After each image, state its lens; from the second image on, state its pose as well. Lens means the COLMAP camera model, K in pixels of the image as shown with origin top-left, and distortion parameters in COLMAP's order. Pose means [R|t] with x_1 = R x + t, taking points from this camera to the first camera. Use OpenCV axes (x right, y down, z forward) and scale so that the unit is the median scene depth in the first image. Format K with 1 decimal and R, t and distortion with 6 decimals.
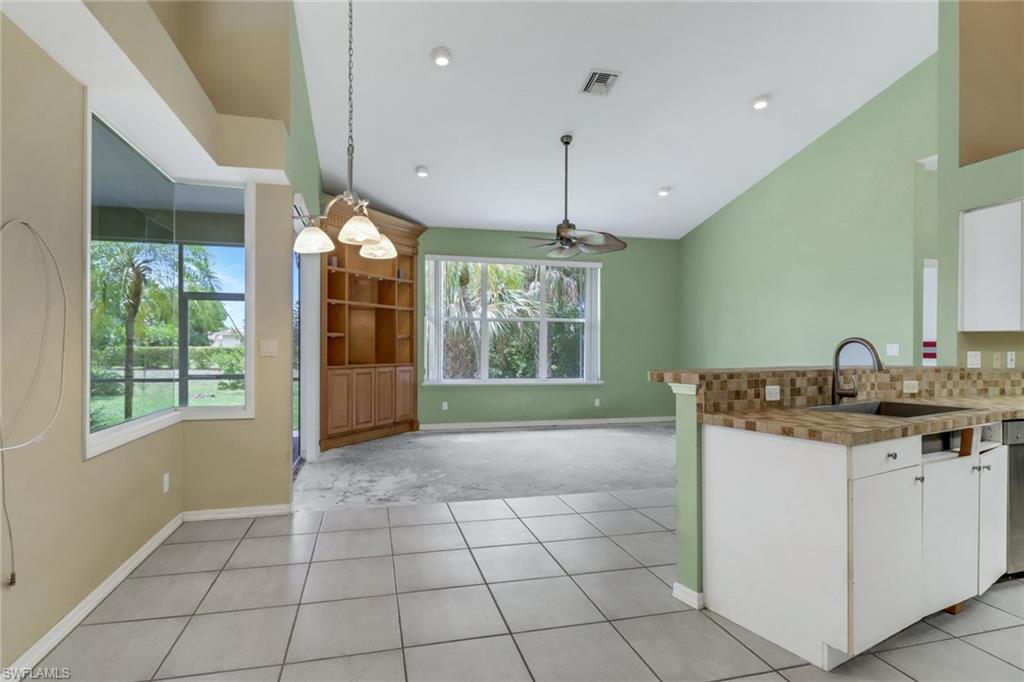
lens RADIAL K [[491.8, 0, 512.5], [0, 491.8, 346.6], [0, 0, 1]] dist [0.004027, 0.000060]
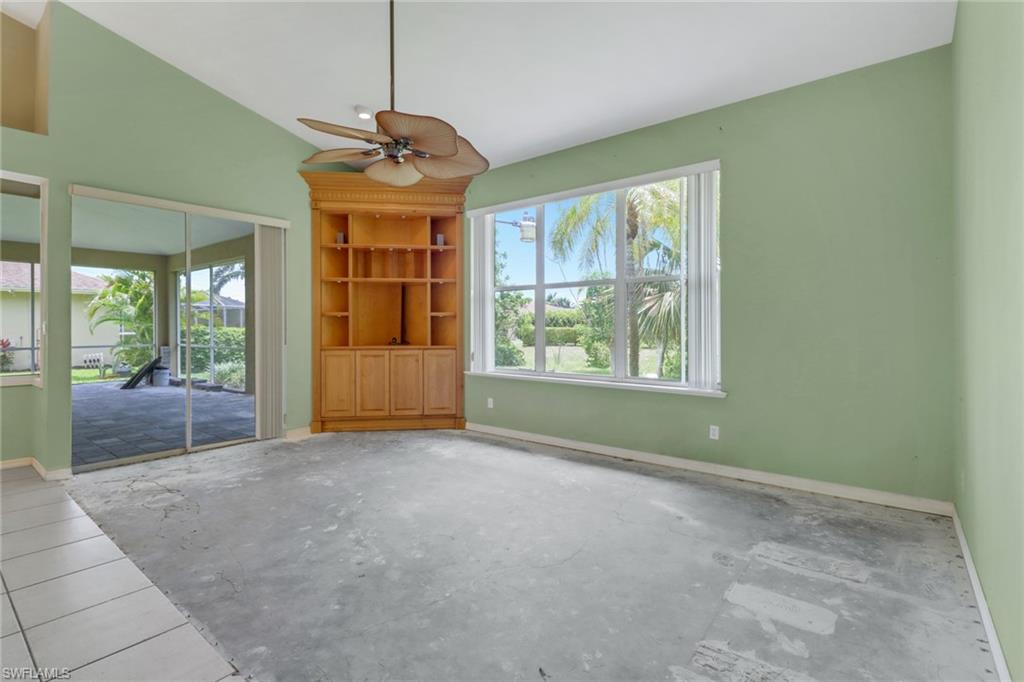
lens RADIAL K [[491.8, 0, 507.3], [0, 491.8, 330.7], [0, 0, 1]] dist [0.004027, 0.000060]
pose [[0.602152, -0.000207, -0.798381, 0.502984], [0.002859, 0.999994, 0.001897, 0.006017], [0.798376, -0.003425, 0.602149, 0.571449]]
